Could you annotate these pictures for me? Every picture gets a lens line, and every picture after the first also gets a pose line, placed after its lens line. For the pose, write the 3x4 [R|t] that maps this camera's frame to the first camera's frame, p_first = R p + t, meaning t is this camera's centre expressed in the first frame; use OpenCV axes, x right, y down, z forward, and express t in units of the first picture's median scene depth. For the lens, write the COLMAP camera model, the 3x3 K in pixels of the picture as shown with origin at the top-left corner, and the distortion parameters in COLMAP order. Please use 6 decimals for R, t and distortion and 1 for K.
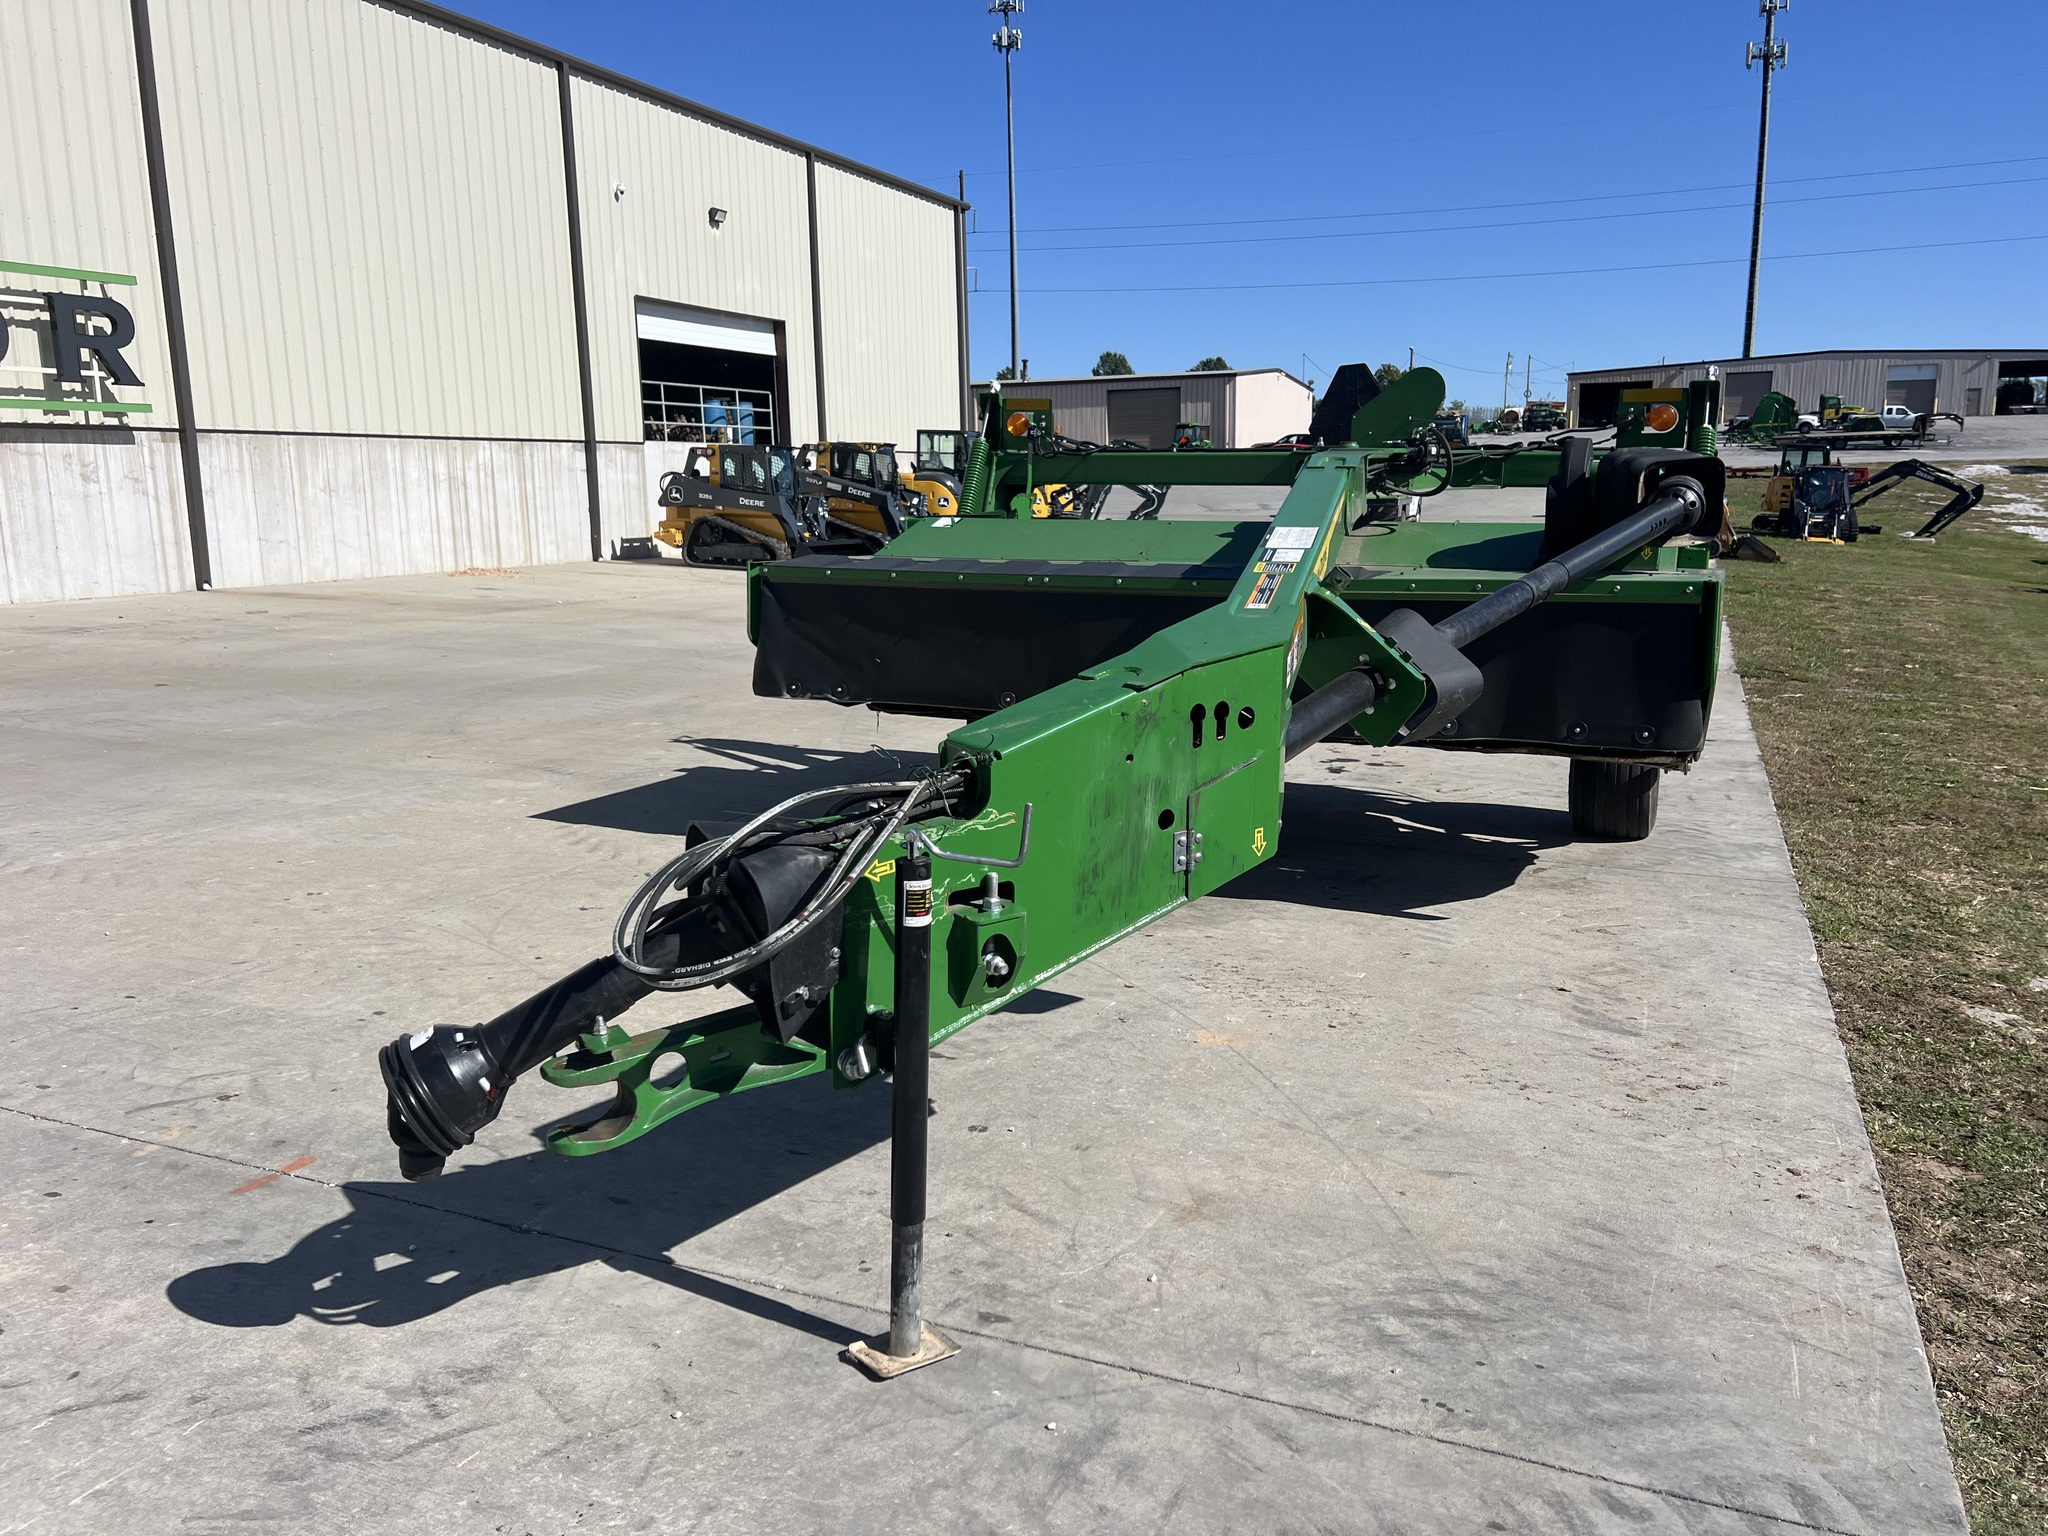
lens RADIAL K [[1544.9, 0, 1001.3], [0, 1544.9, 772.7], [0, 0, 1]] dist [0.063959, -0.062362]
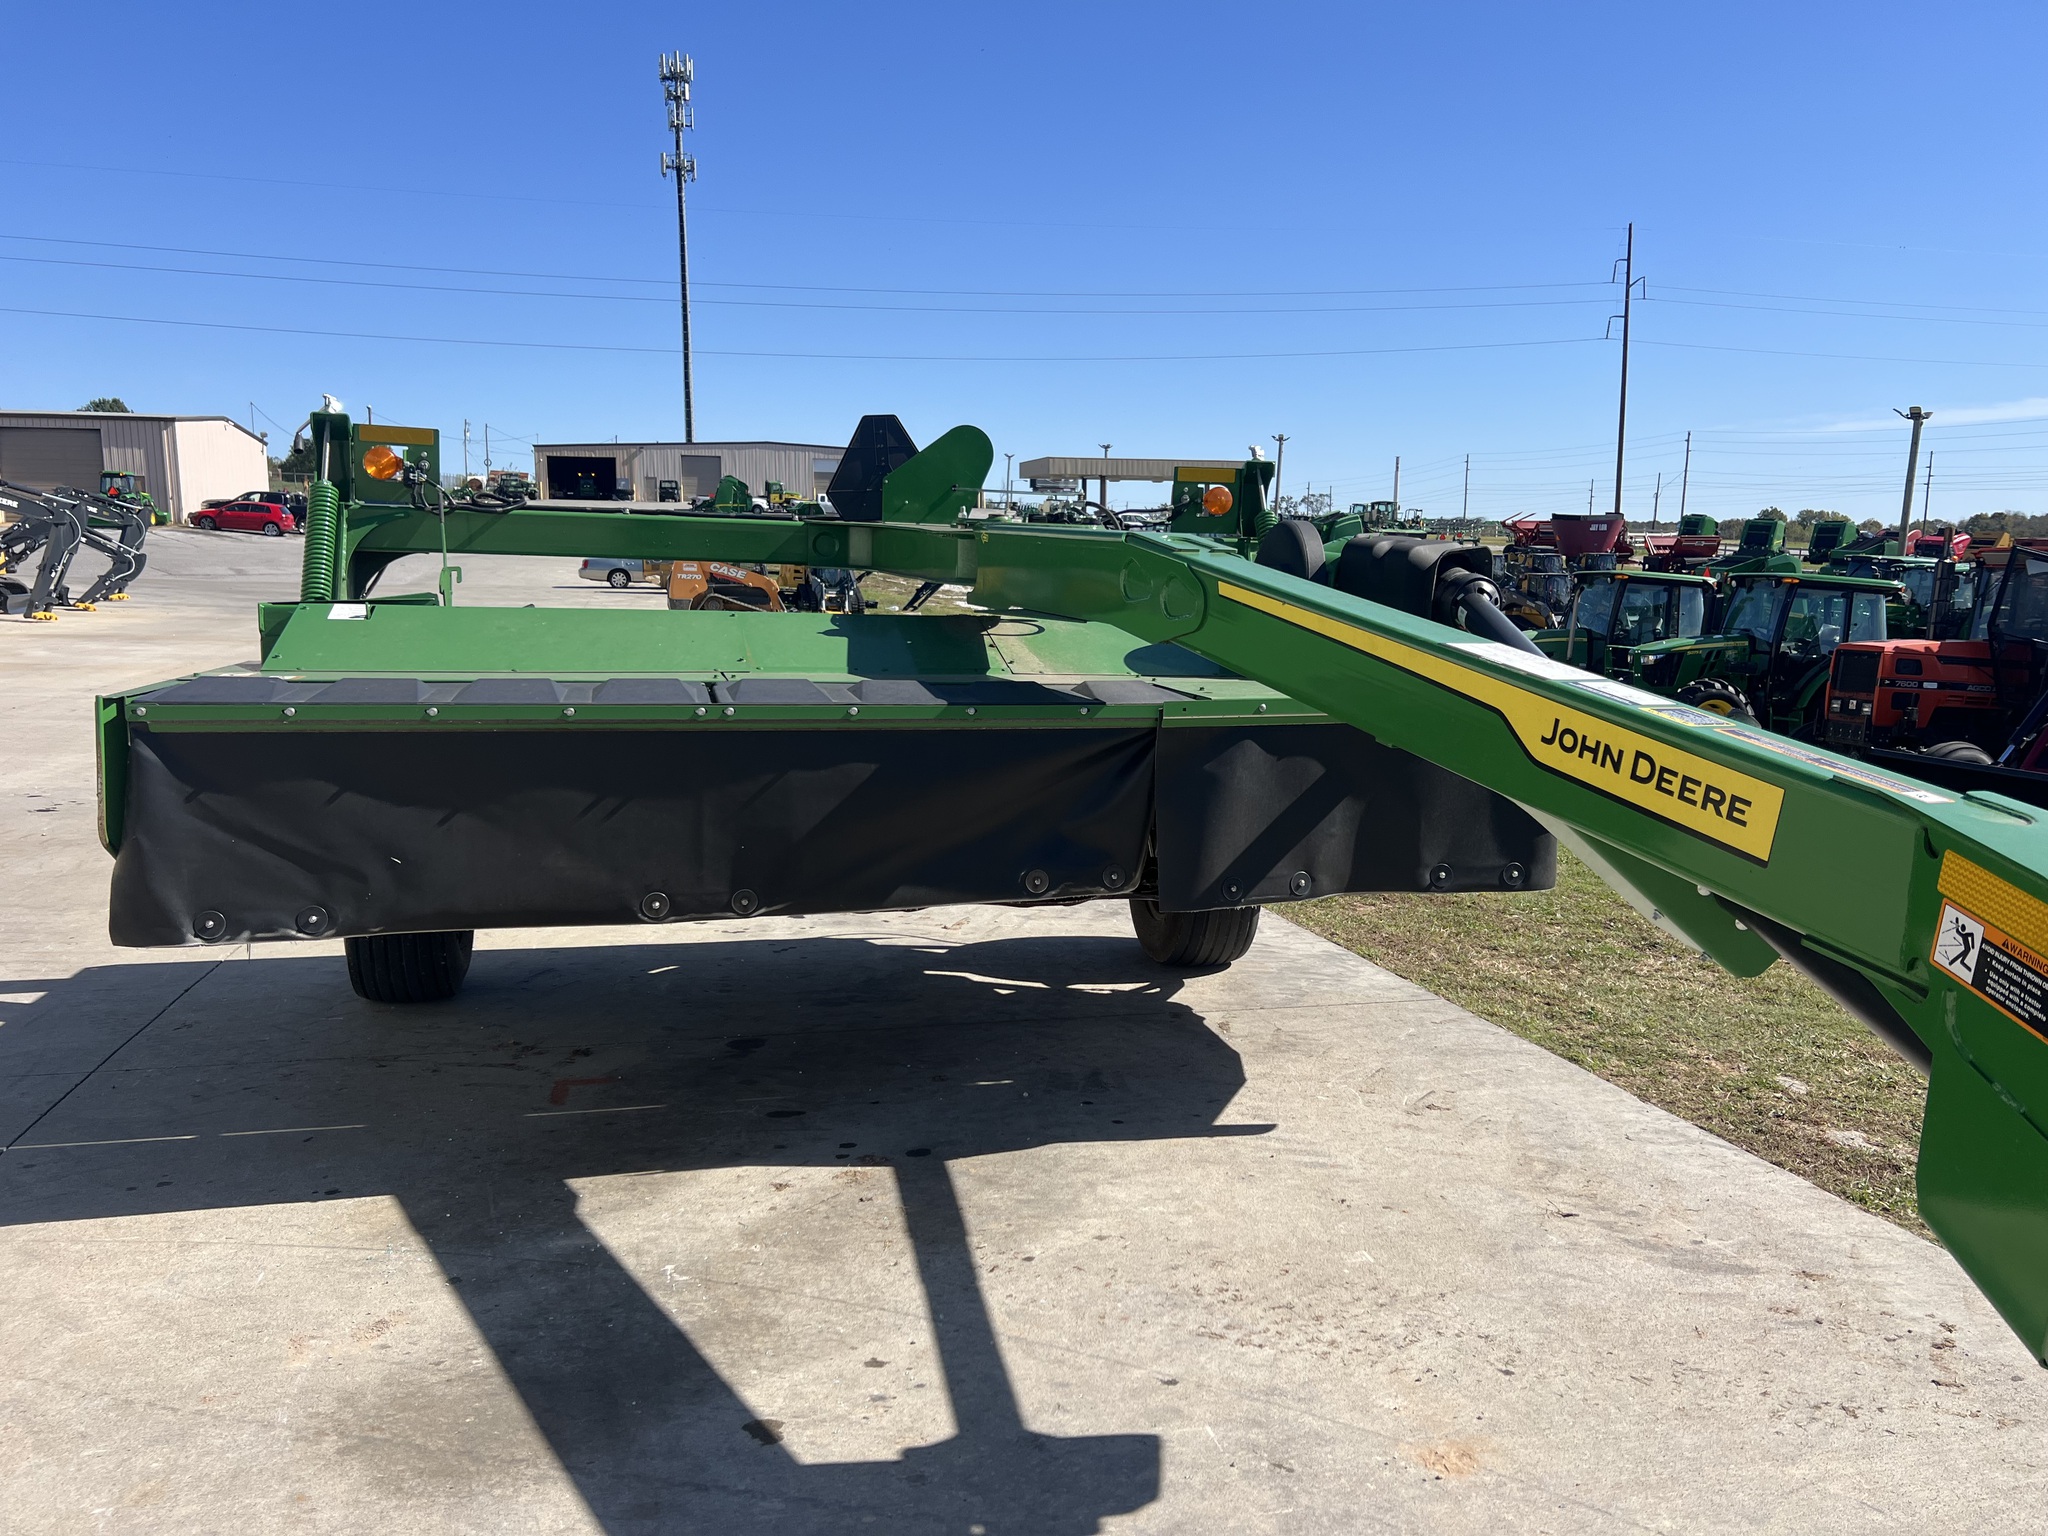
lens RADIAL K [[1546.3, 0, 1037.7], [0, 1546.3, 770.1], [0, 0, 1]] dist [0.081471, -0.097344]
pose [[0.786890, -0.067734, 0.613365, -0.079465], [0.095224, 0.995381, -0.012242, -0.024890], [-0.609702, 0.068040, 0.789705, 0.128791]]
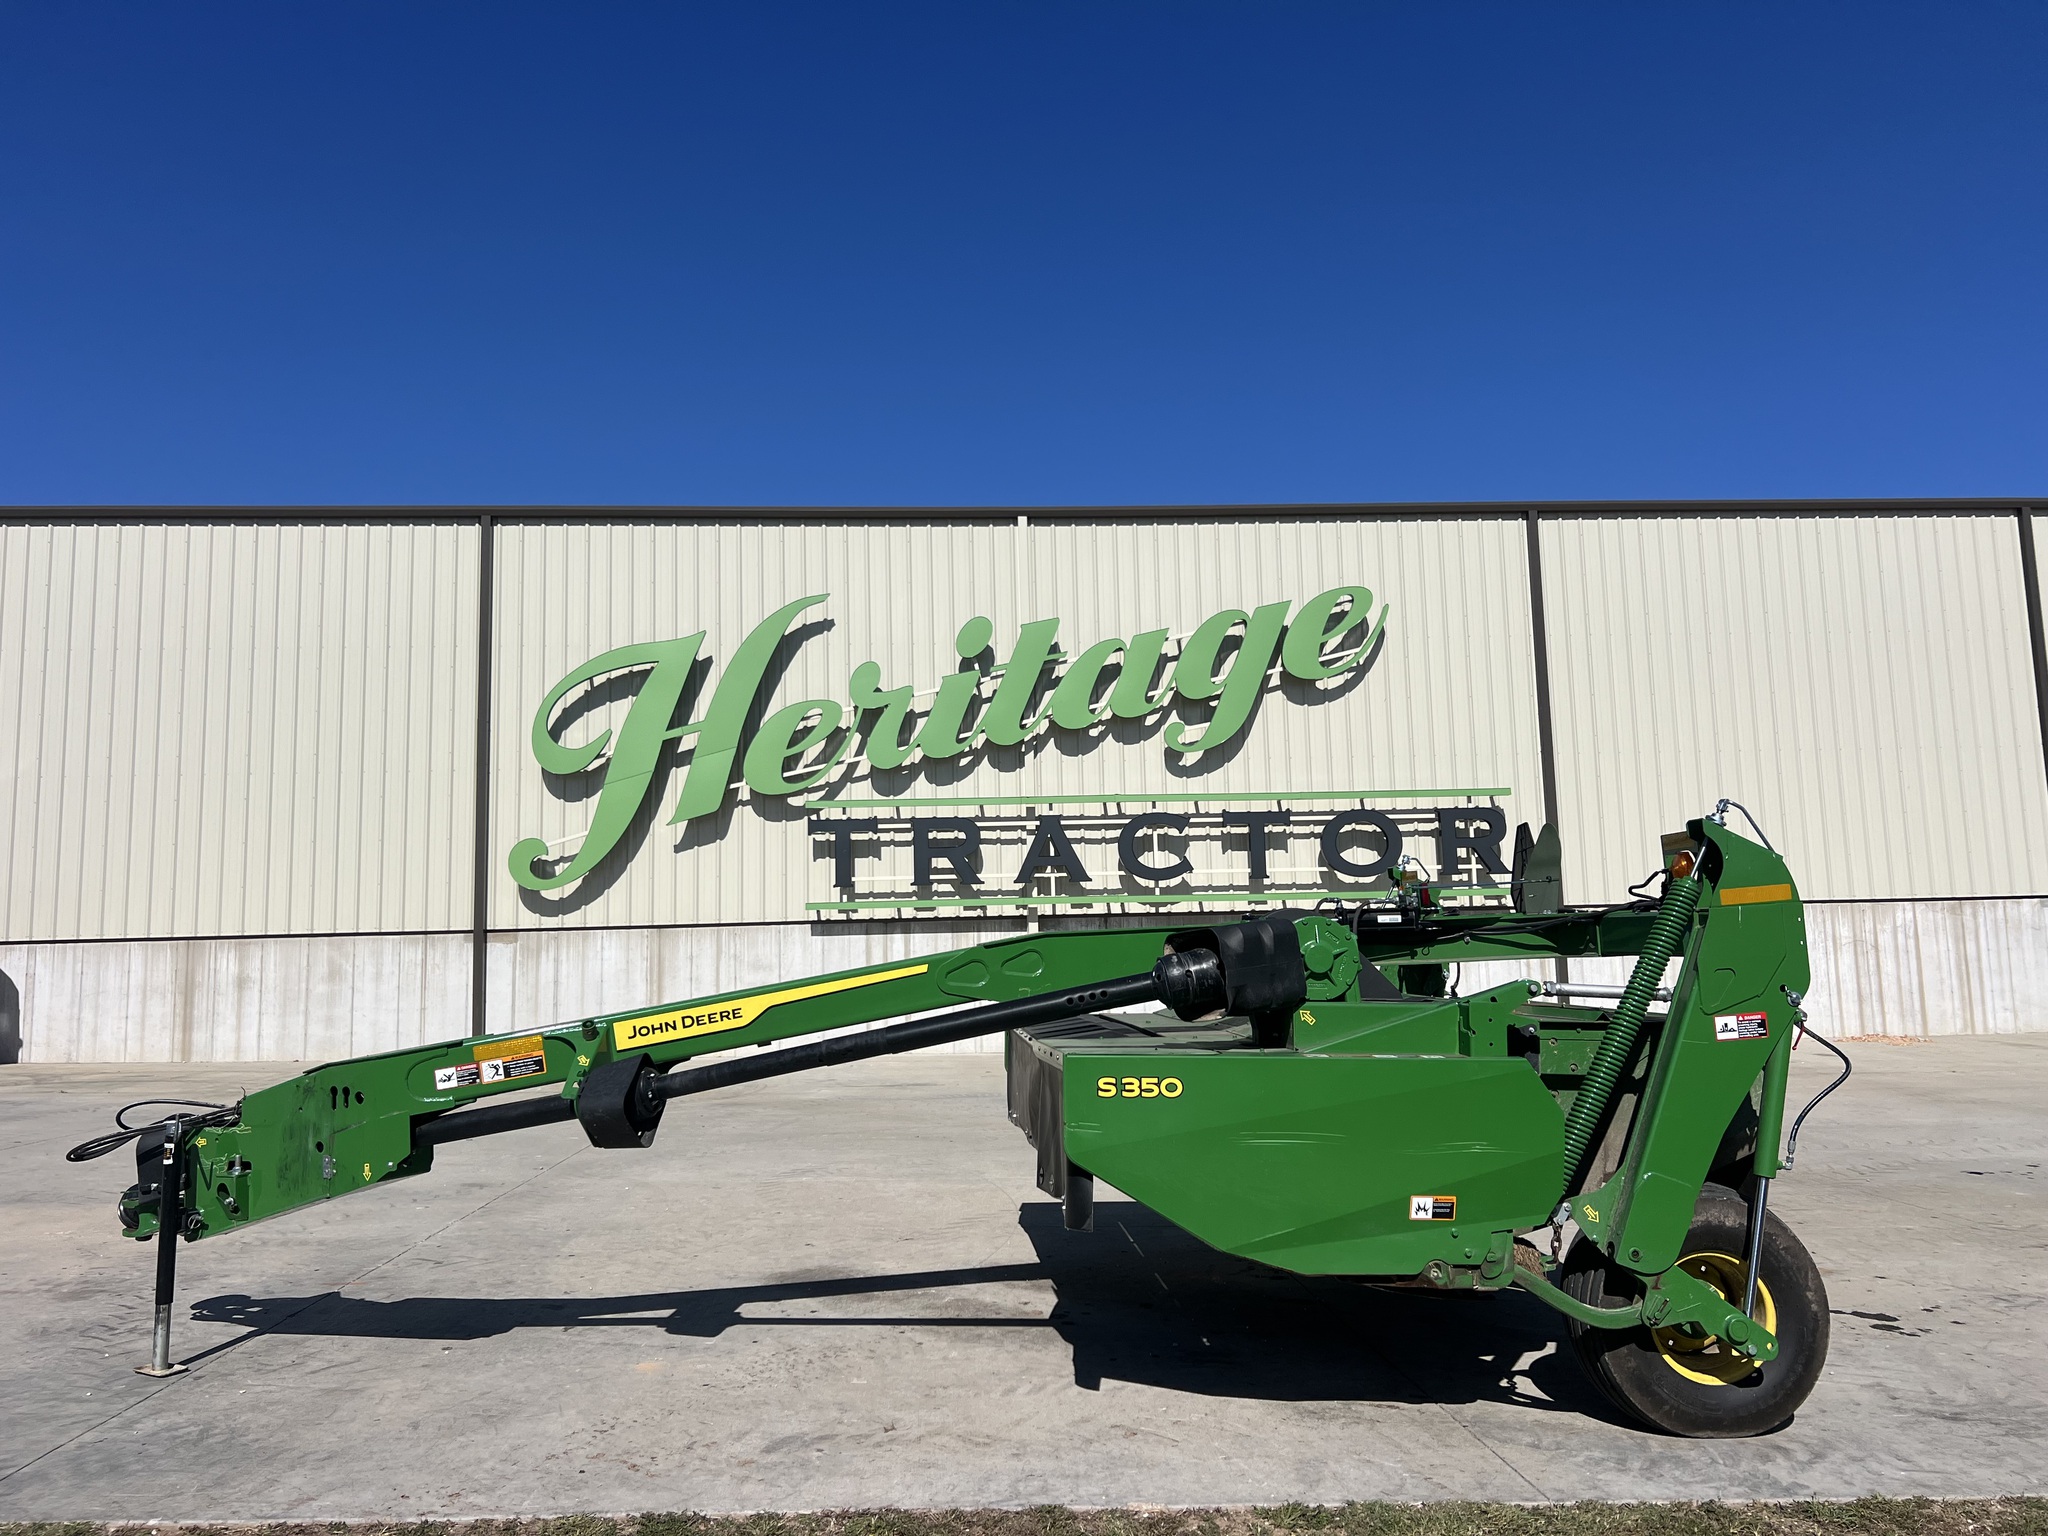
lens RADIAL K [[1528.0, 0, 1029.6], [0, 1528.0, 789.6], [0, 0, 1]] dist [0.158112, -0.275669]
pose [[0.470592, -0.102113, -0.876422, 0.346752], [-0.146018, 0.970573, -0.191486, -0.024021], [0.870185, 0.218085, 0.441834, 0.125849]]
